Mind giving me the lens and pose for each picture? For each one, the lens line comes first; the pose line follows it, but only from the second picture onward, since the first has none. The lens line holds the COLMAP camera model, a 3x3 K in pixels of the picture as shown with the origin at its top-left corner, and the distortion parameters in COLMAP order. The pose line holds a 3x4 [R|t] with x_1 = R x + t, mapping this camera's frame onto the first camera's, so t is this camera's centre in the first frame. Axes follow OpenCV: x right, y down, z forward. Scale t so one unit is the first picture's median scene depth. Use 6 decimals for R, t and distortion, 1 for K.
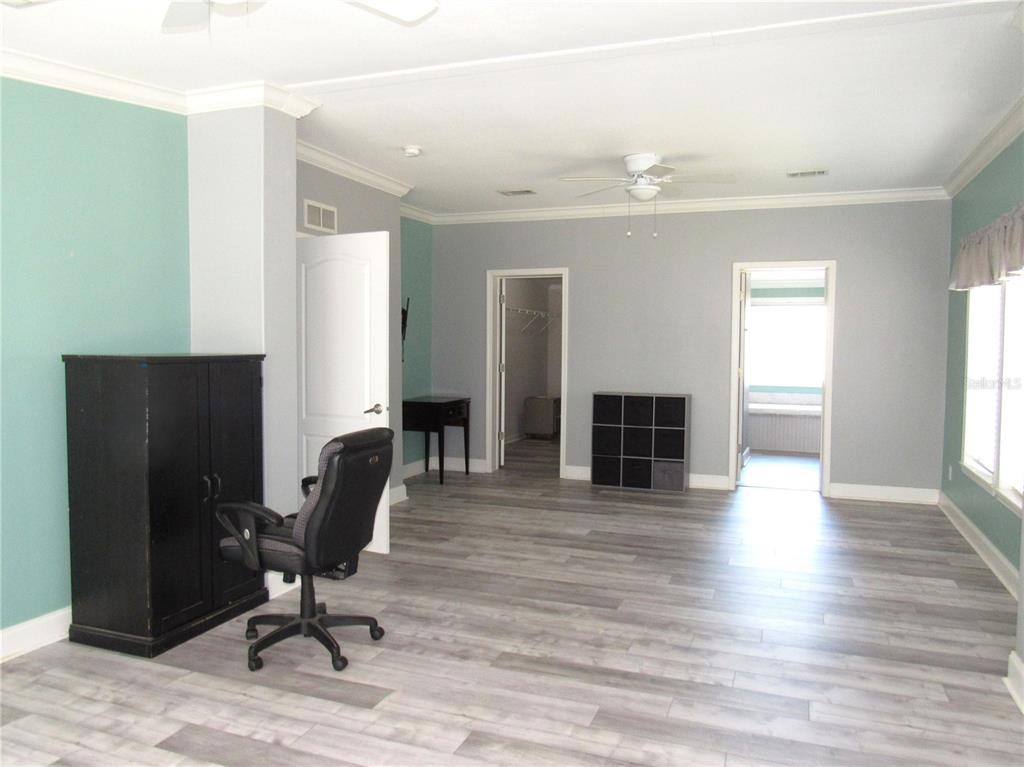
lens RADIAL K [[753.7, 0, 523.0], [0, 753.7, 383.5], [0, 0, 1]] dist [-0.029077, 0.004460]
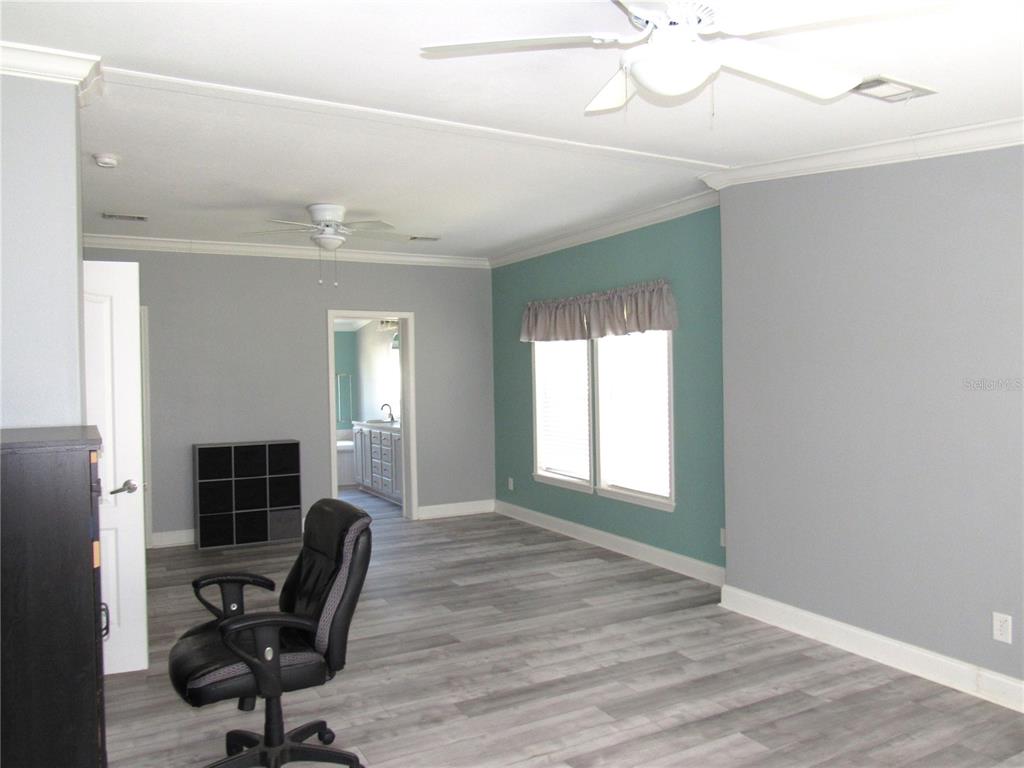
lens RADIAL K [[753.7, 0, 523.0], [0, 753.7, 384.0], [0, 0, 1]] dist [-0.029077, 0.004460]
pose [[0.657734, -0.026073, 0.752799, -0.653714], [0.061917, 0.997890, -0.019537, -0.040912], [-0.750701, 0.059461, 0.657960, 0.226103]]
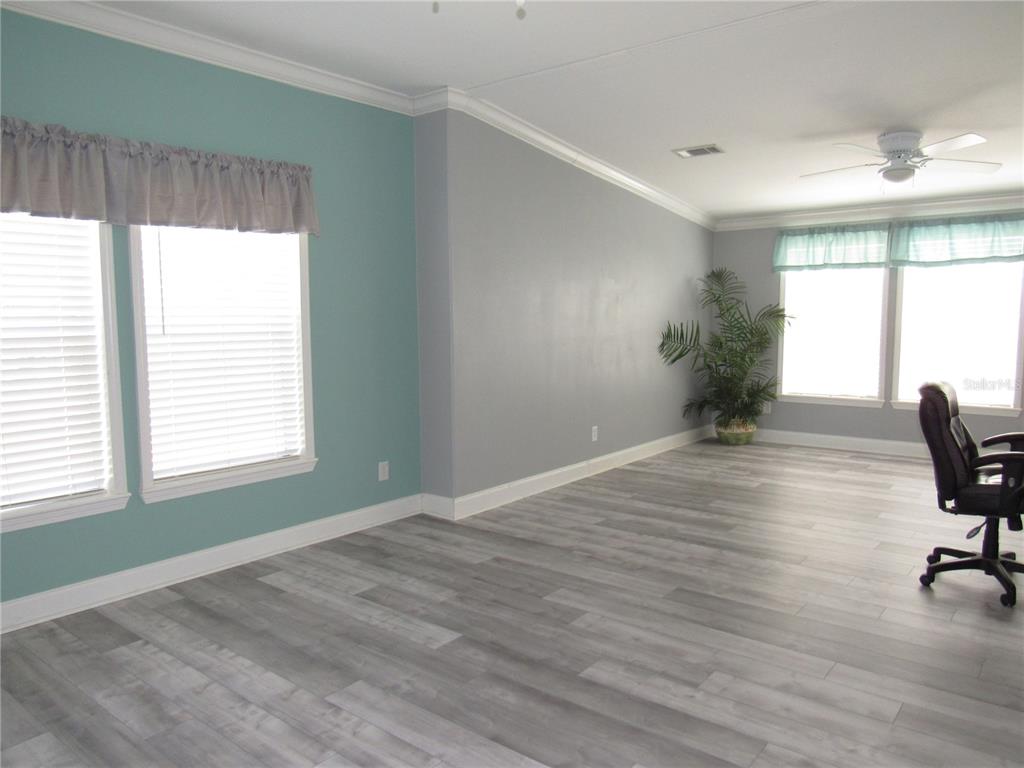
lens RADIAL K [[737.8, 0, 492.6], [0, 737.8, 384.1], [0, 0, 1]] dist [-0.002148, -0.000565]
pose [[-0.937850, -0.036591, 0.345108, 0.033990], [0.018152, 0.987893, 0.154073, -0.109696], [-0.346567, 0.150762, -0.925831, 2.045027]]
